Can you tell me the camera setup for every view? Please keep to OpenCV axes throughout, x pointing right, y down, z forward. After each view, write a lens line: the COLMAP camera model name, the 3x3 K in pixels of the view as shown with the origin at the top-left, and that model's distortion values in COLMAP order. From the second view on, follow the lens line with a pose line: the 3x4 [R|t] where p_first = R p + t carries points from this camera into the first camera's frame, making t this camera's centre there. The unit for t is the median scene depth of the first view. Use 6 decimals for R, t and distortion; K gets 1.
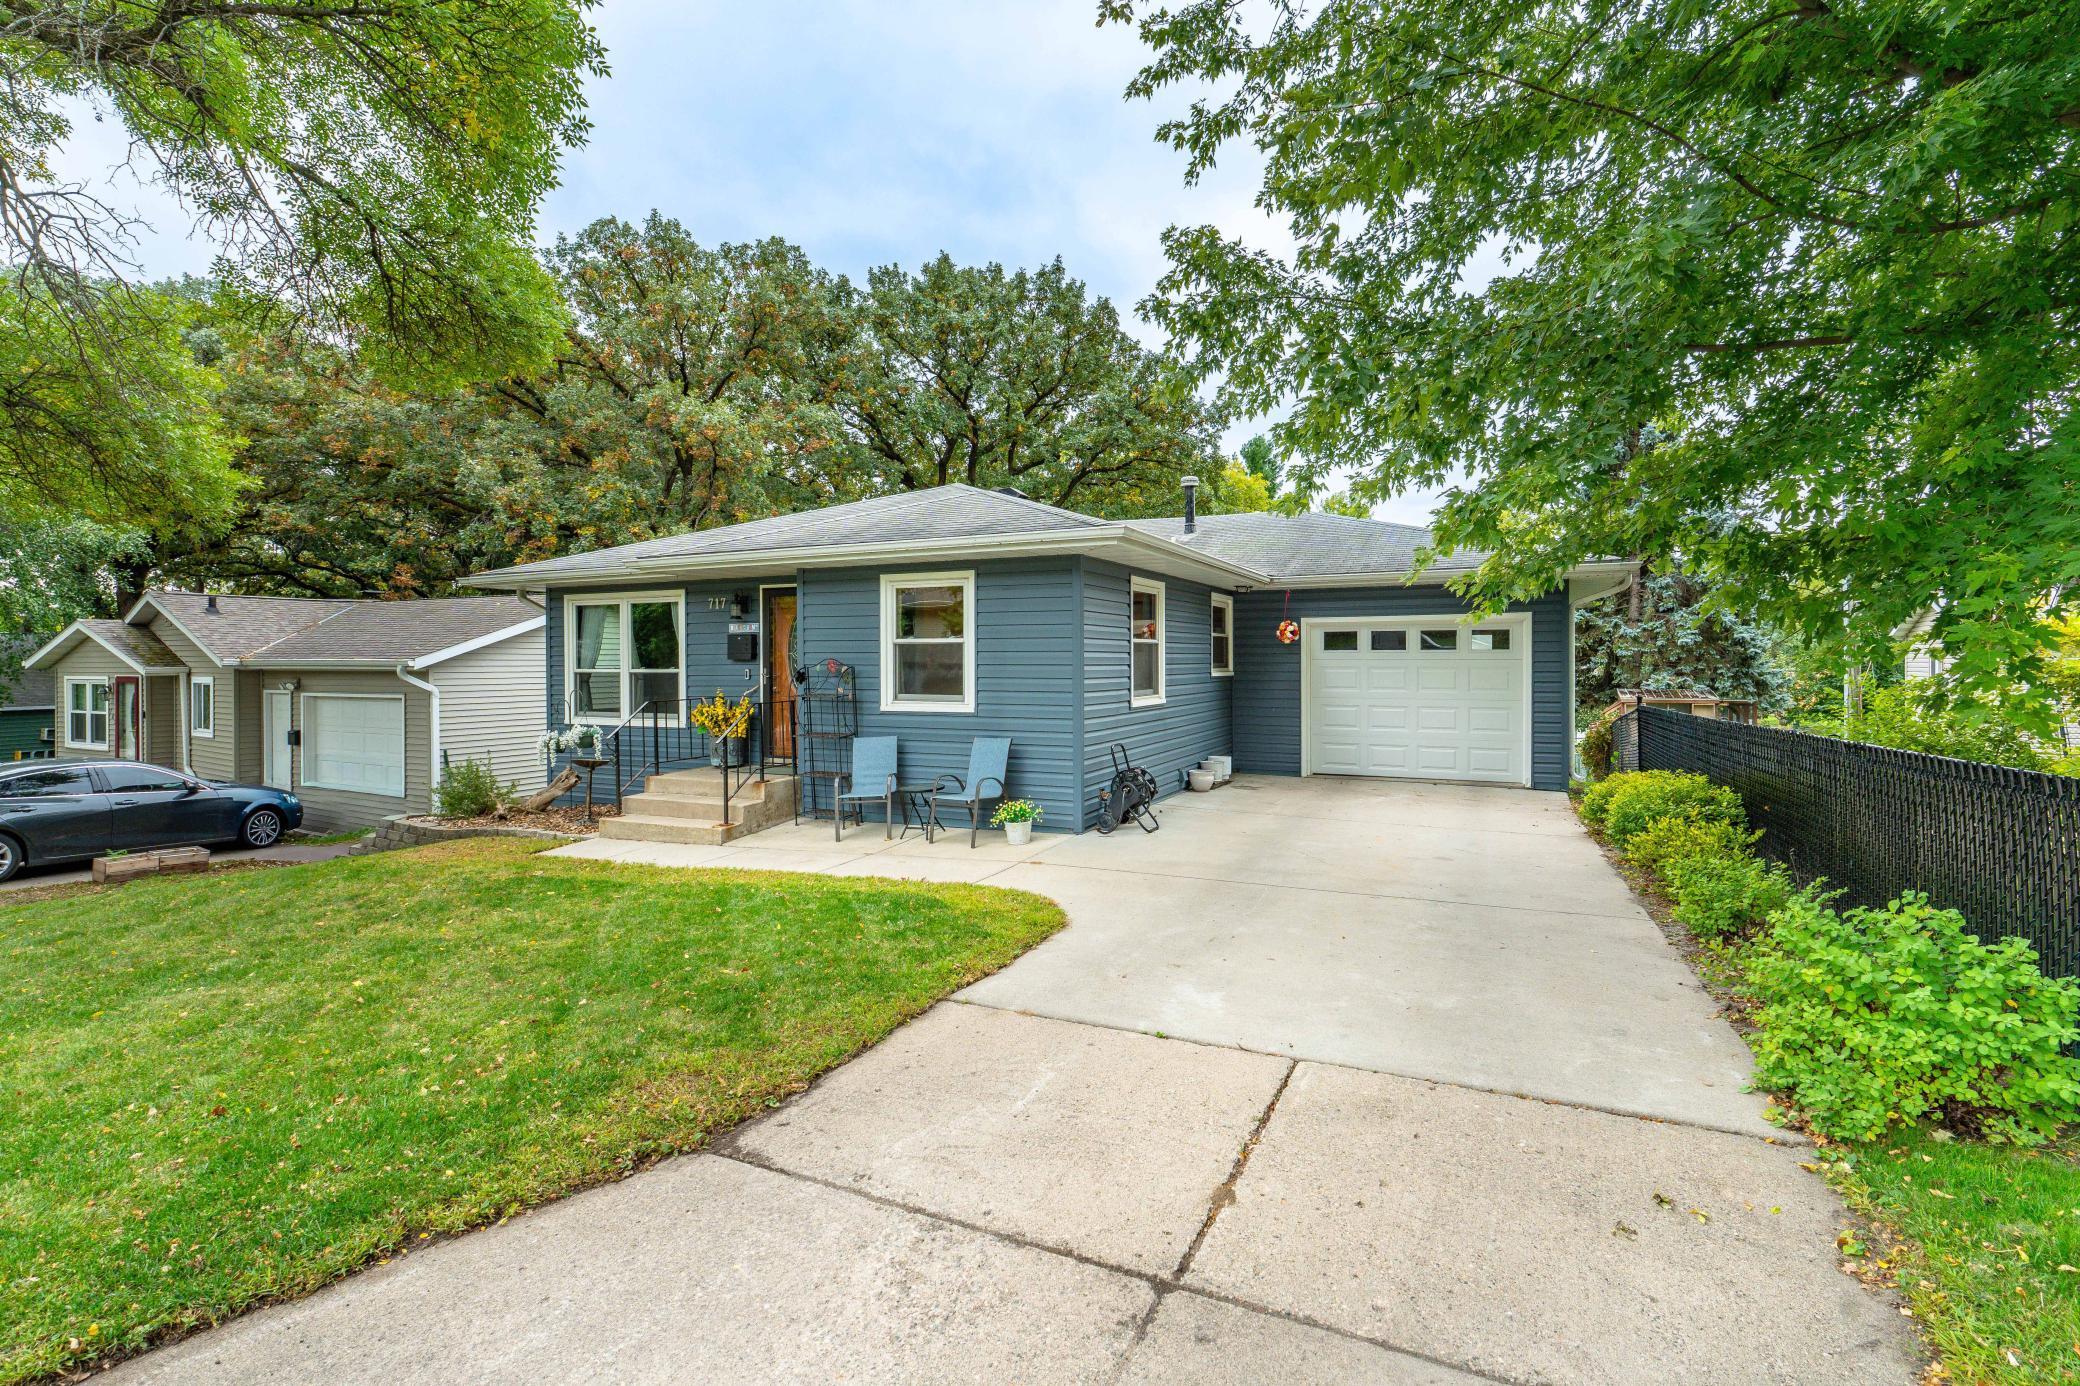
lens RADIAL K [[1004.1, 0, 1028.7], [0, 1004.1, 667.4], [0, 0, 1]] dist [-0.004661, 0.001797]
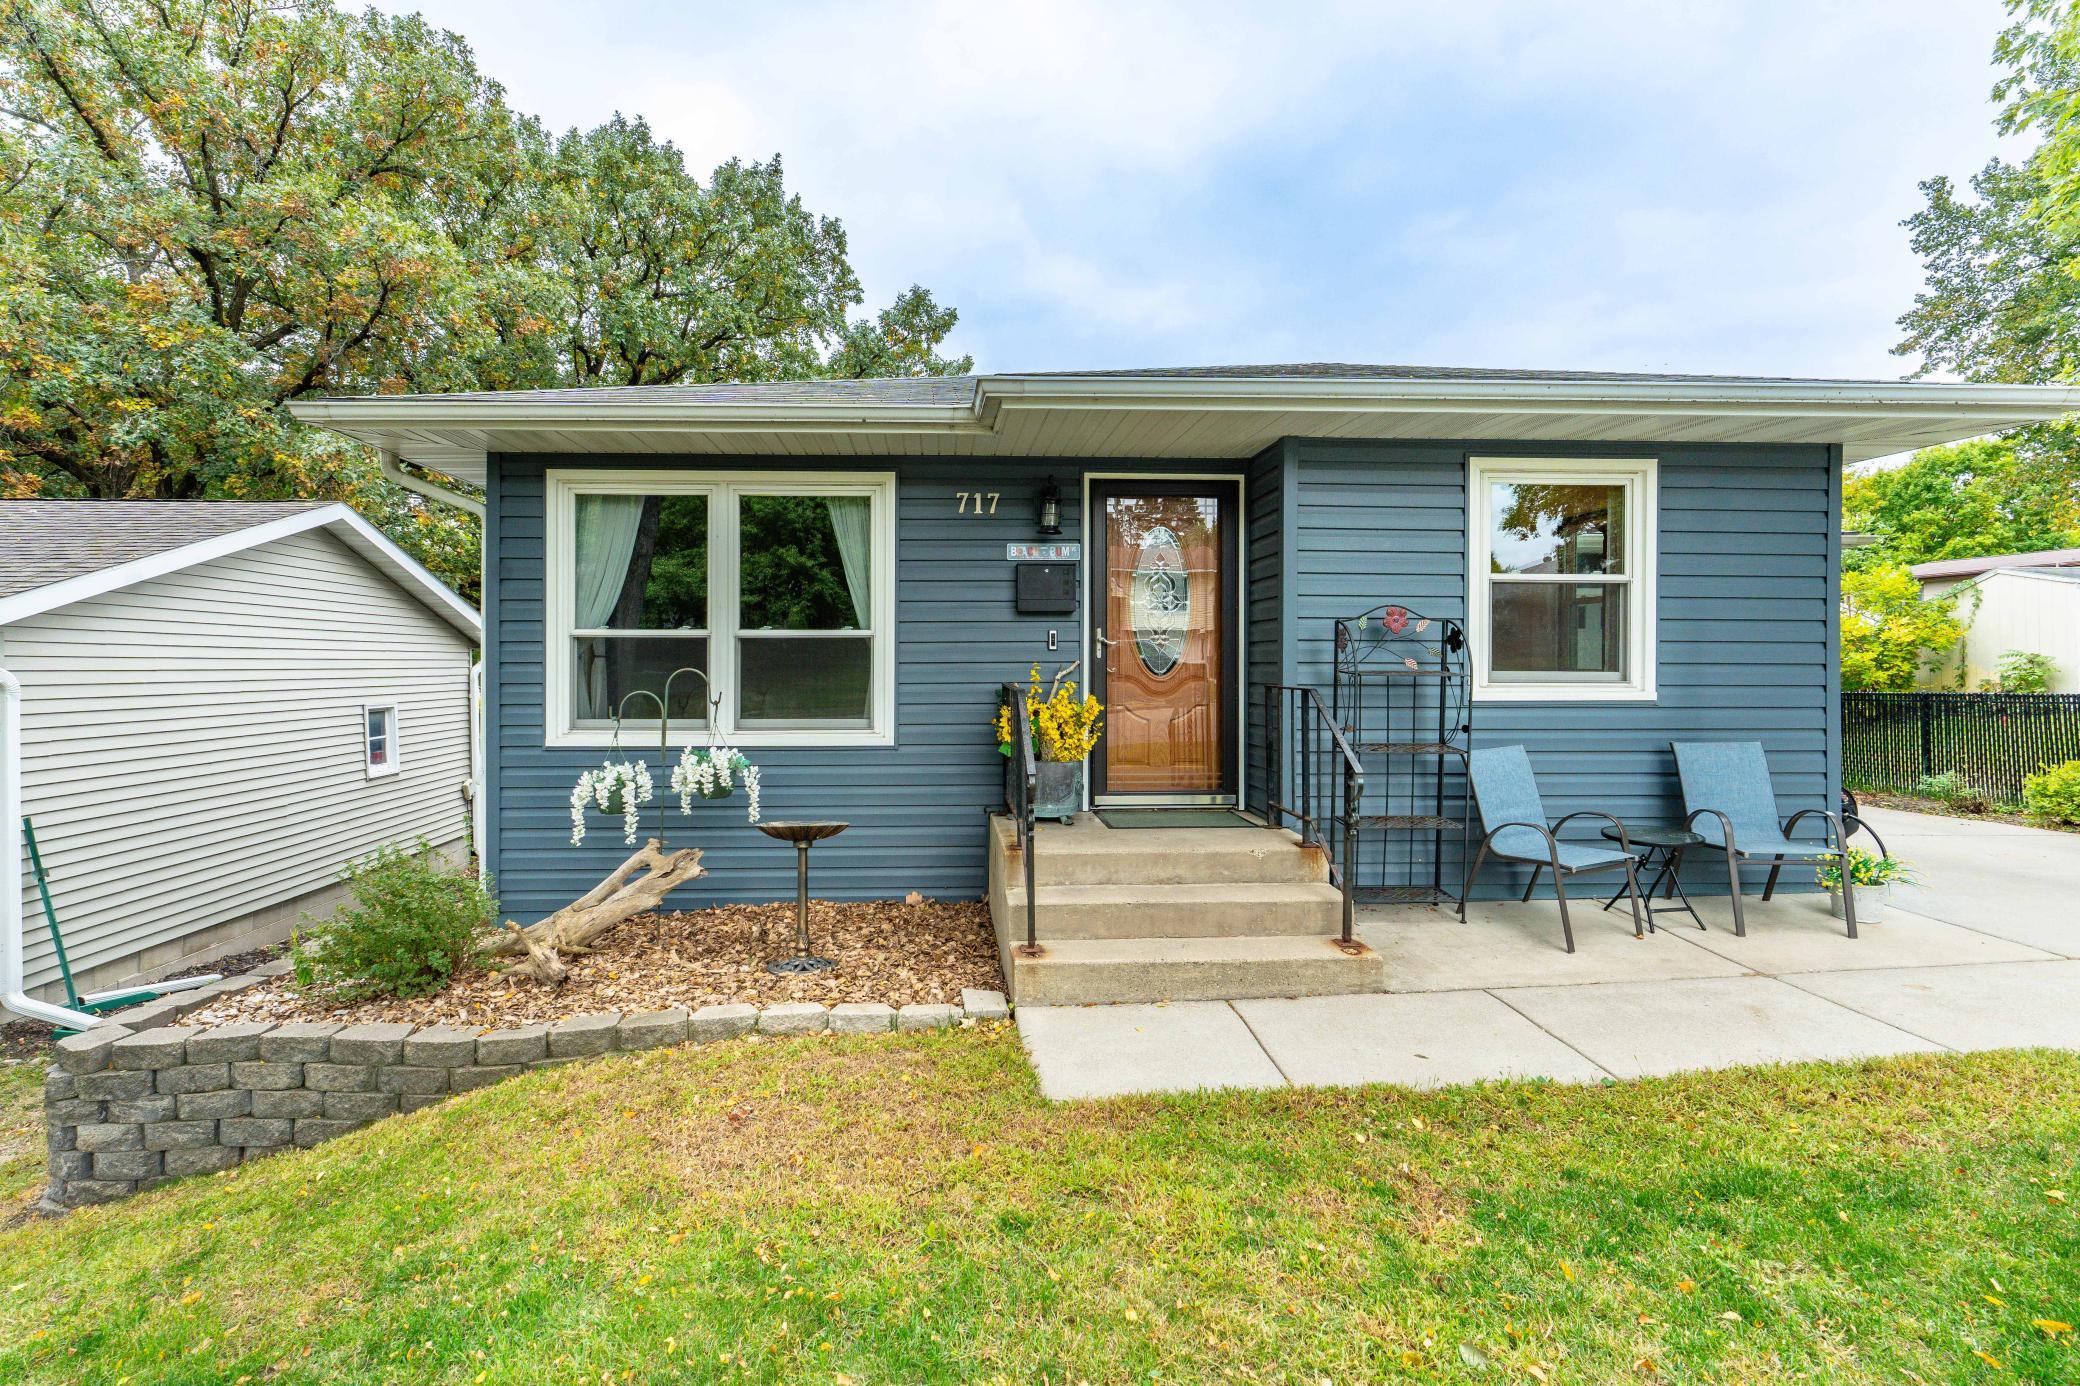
lens RADIAL K [[1004.1, 0, 985.1], [0, 1004.1, 670.5], [0, 0, 1]] dist [-0.004661, 0.001797]
pose [[0.878291, 0.002103, 0.478122, -0.539103], [-0.001356, 0.999997, -0.001909, 0.023208], [-0.478125, 0.001029, 0.878291, 0.531592]]
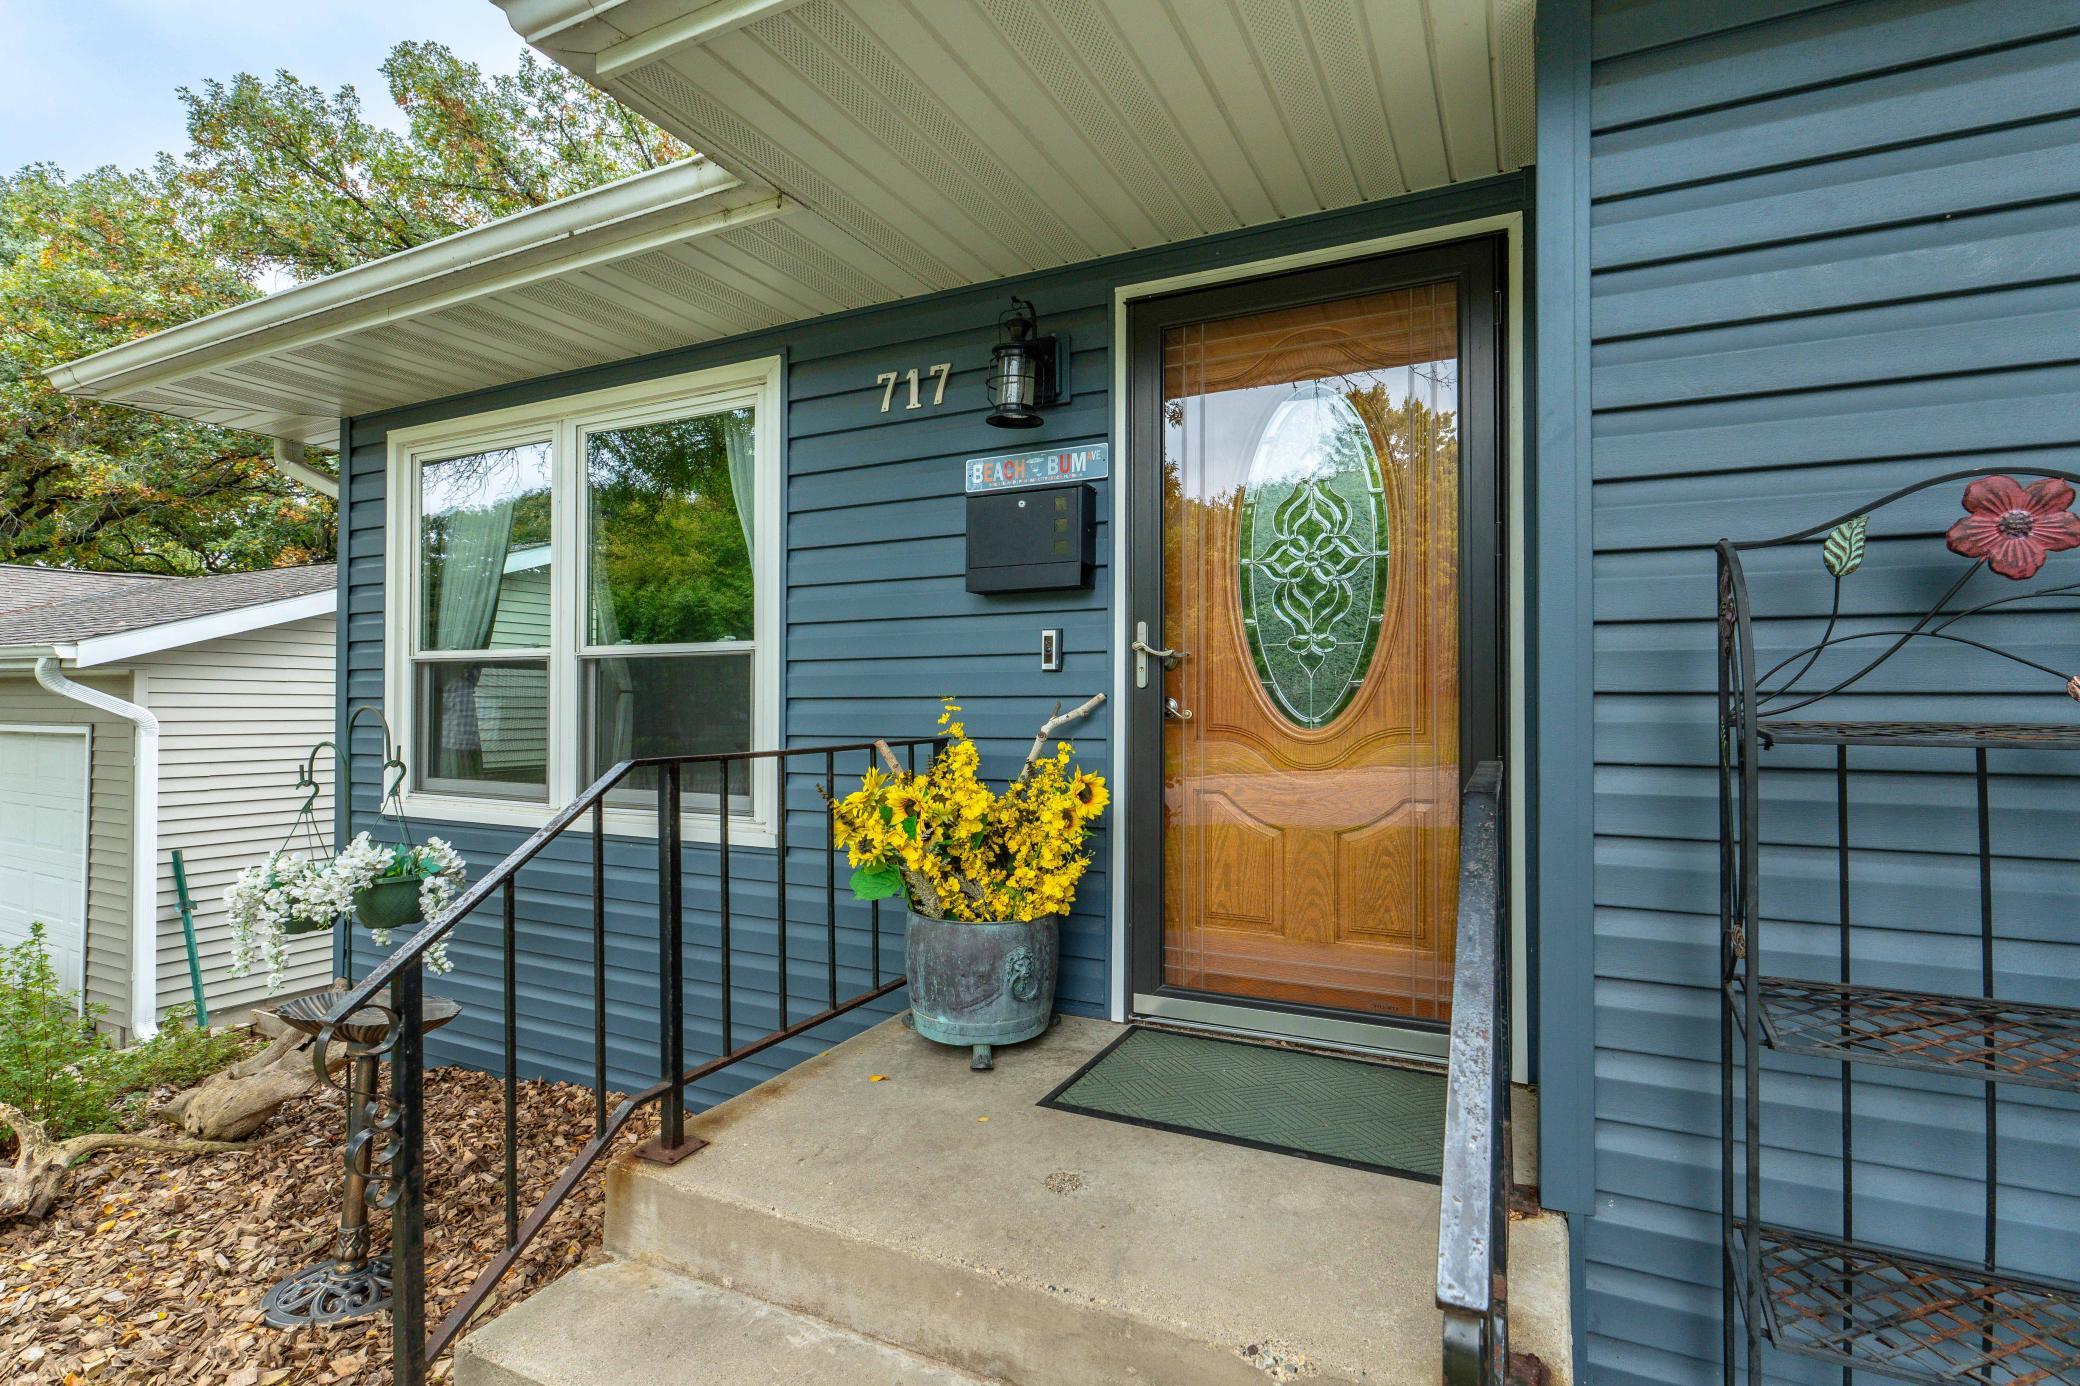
lens RADIAL K [[1004.1, 0, 975.4], [0, 1004.1, 696.2], [0, 0, 1]] dist [-0.004661, 0.001797]
pose [[0.999182, 0.014445, -0.037779, -0.275586], [-0.015297, 0.999633, -0.022365, 0.023186], [0.037442, 0.022925, 0.999036, 0.719508]]
